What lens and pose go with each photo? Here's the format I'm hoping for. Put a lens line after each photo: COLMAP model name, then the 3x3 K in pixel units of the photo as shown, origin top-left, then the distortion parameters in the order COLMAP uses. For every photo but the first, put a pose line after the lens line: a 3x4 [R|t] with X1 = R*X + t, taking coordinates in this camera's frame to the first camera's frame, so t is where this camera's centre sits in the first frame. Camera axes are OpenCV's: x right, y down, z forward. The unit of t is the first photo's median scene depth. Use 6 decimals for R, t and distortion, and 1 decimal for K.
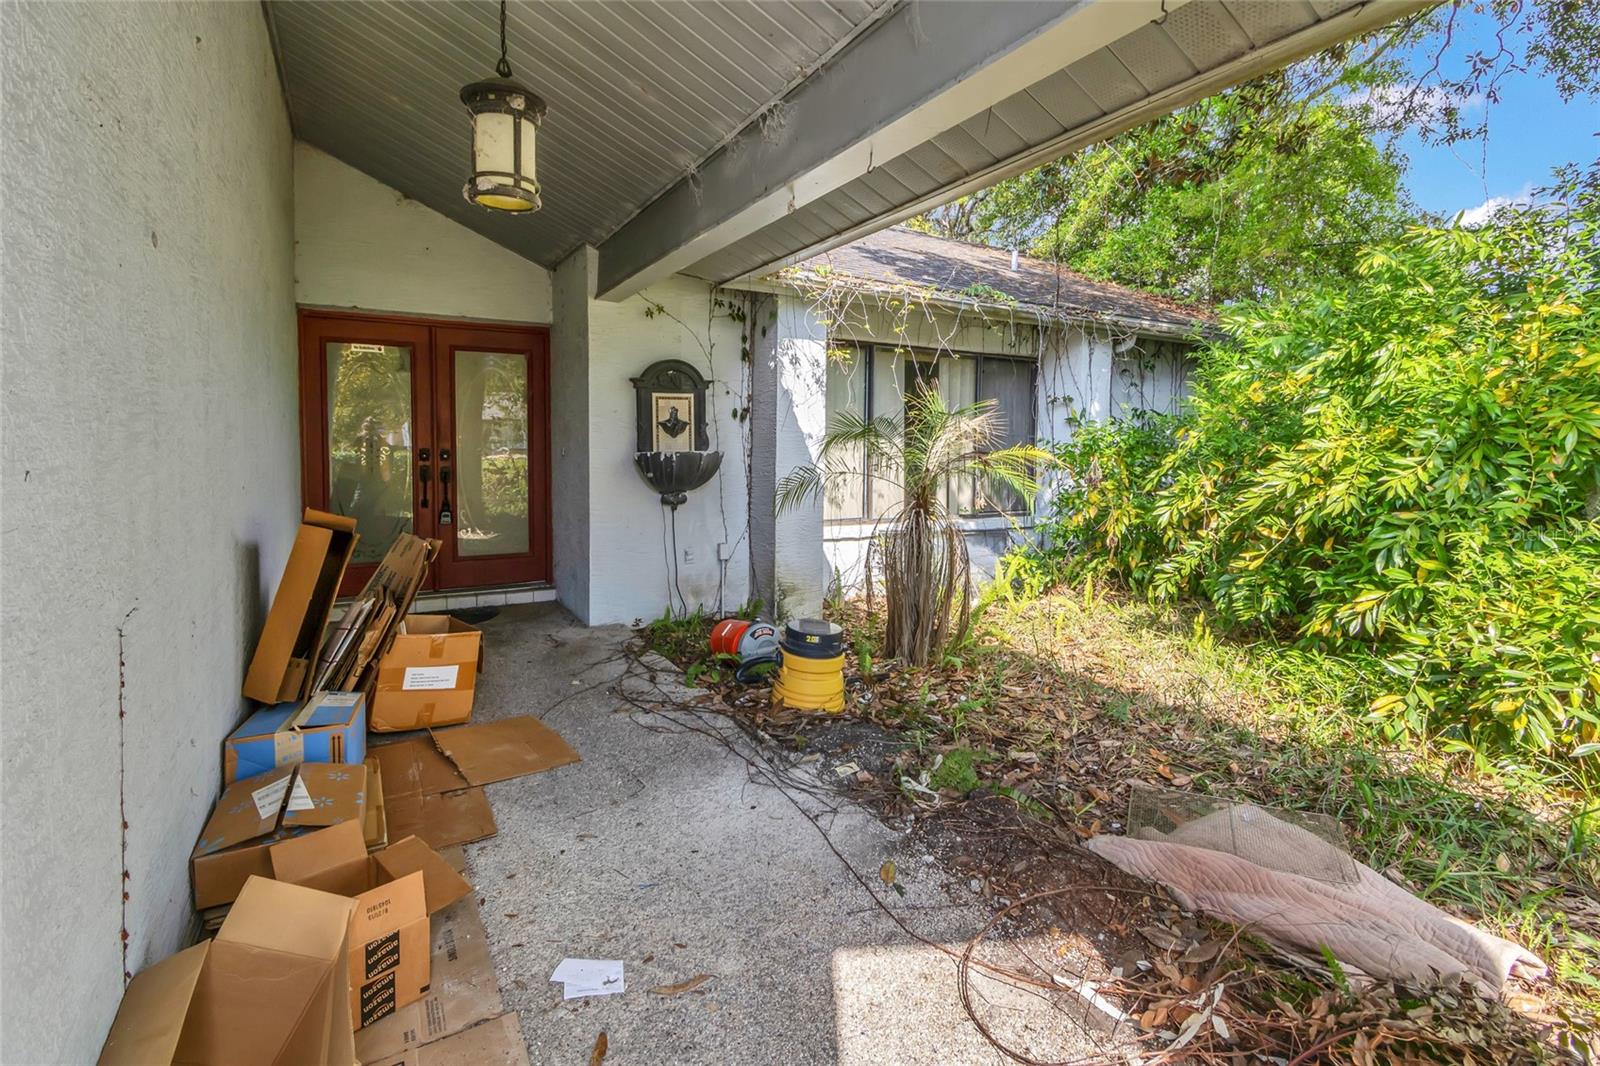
lens RADIAL K [[731.8, 0, 790.3], [0, 731.8, 483.1], [0, 0, 1]] dist [0.000831, 0.000054]
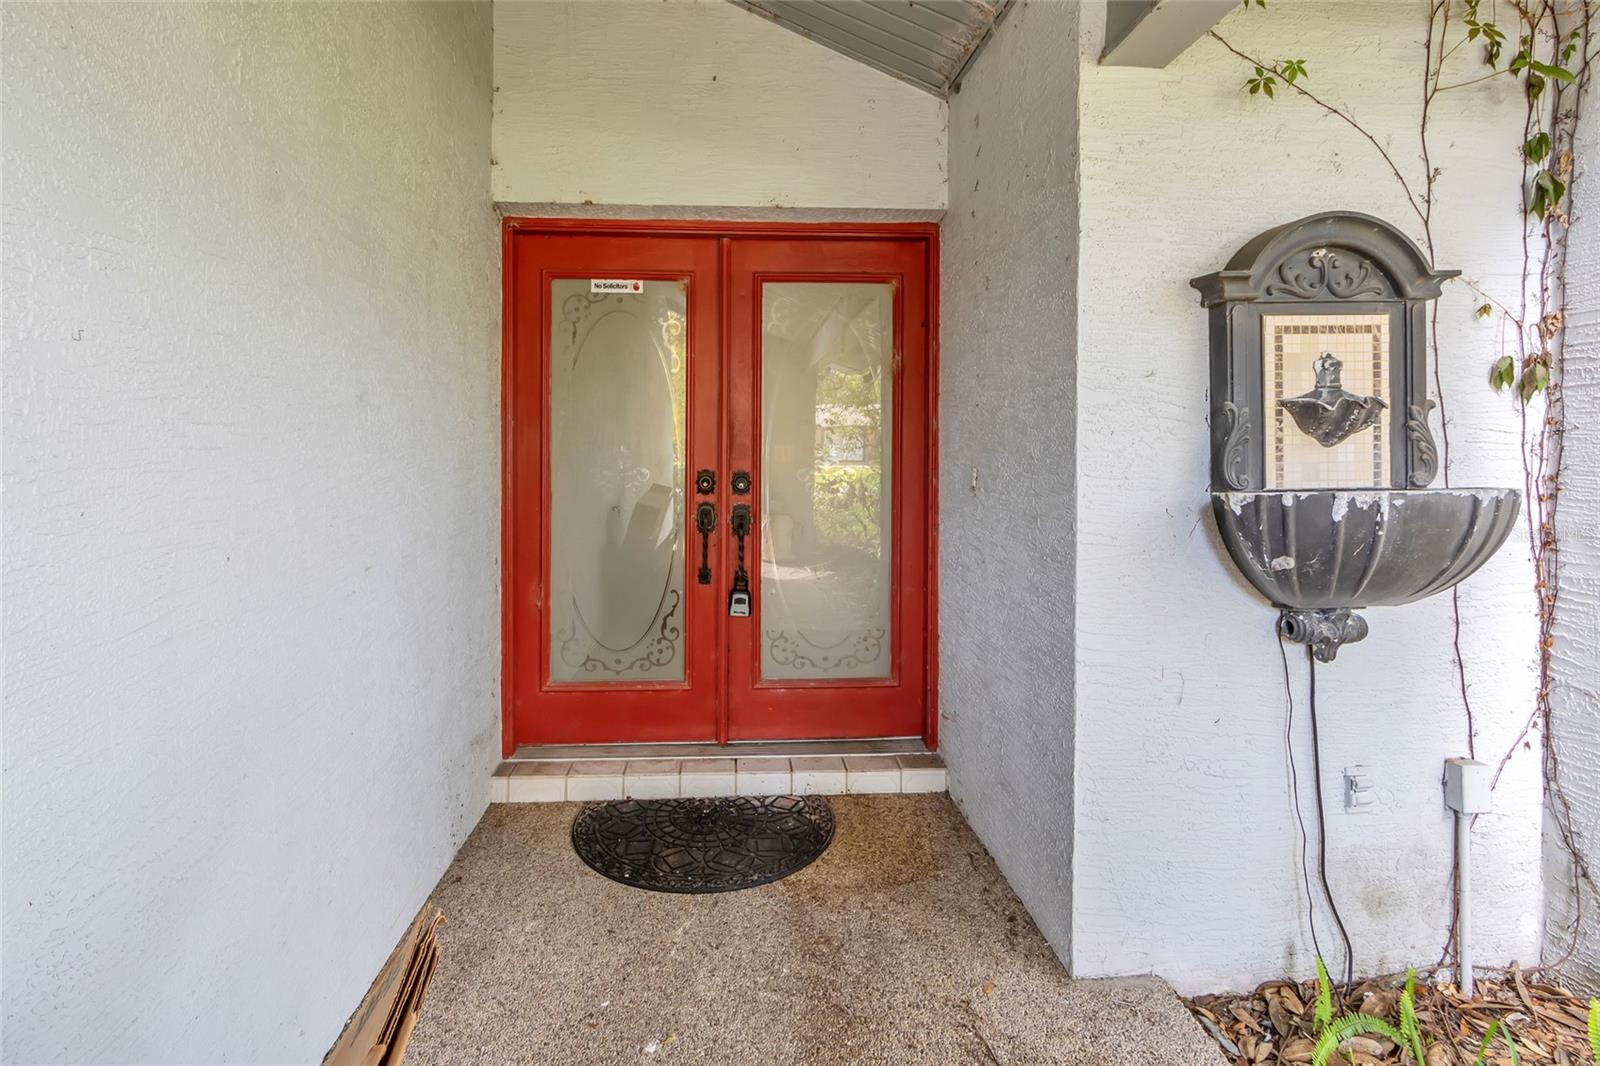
lens RADIAL K [[731.8, 0, 790.3], [0, 731.8, 483.1], [0, 0, 1]] dist [0.000831, 0.000054]
pose [[0.910088, 0.013197, -0.414205, -0.235326], [-0.019056, 0.999768, -0.010016, -0.035269], [0.413977, 0.017008, 0.910129, 0.566265]]
